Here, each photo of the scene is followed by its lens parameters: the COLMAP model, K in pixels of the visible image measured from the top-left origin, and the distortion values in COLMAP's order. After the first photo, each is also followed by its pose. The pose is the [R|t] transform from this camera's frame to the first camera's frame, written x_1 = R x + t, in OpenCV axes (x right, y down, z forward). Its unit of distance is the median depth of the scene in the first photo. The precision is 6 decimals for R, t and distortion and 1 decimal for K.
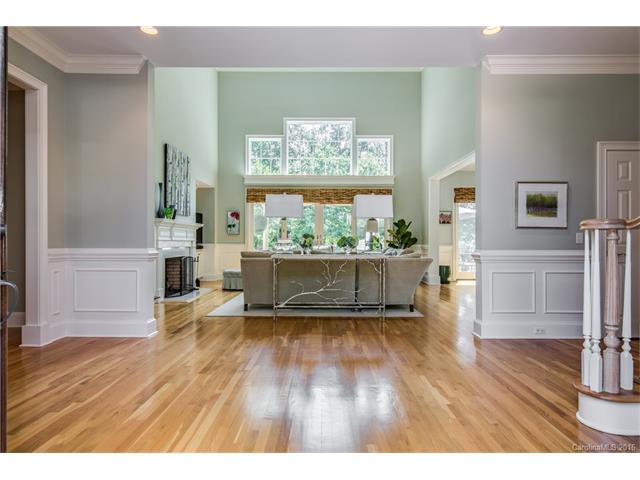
lens RADIAL K [[381.3, 0, 320.3], [0, 381.3, 240.1], [0, 0, 1]] dist [-0.000125, -0.003114]
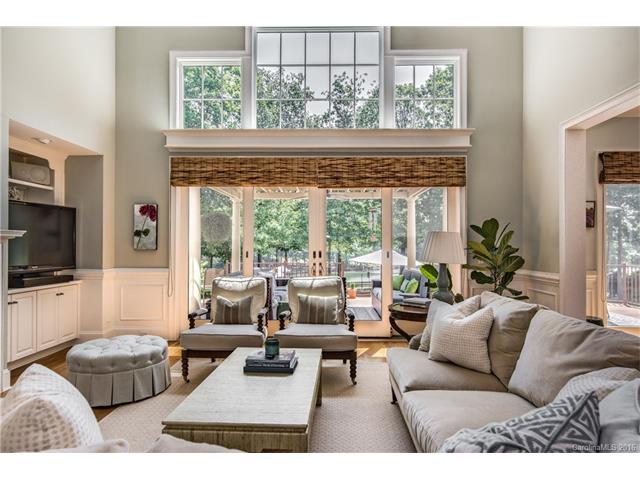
lens RADIAL K [[408.6, 0, 320.1], [0, 408.6, 243.5], [0, 0, 1]] dist [0.004691, 0.000528]
pose [[0.999909, -0.002714, -0.013250, 0.007373], [0.002703, 0.999996, -0.000875, -0.022360], [0.013253, 0.000839, 0.999912, 0.469540]]
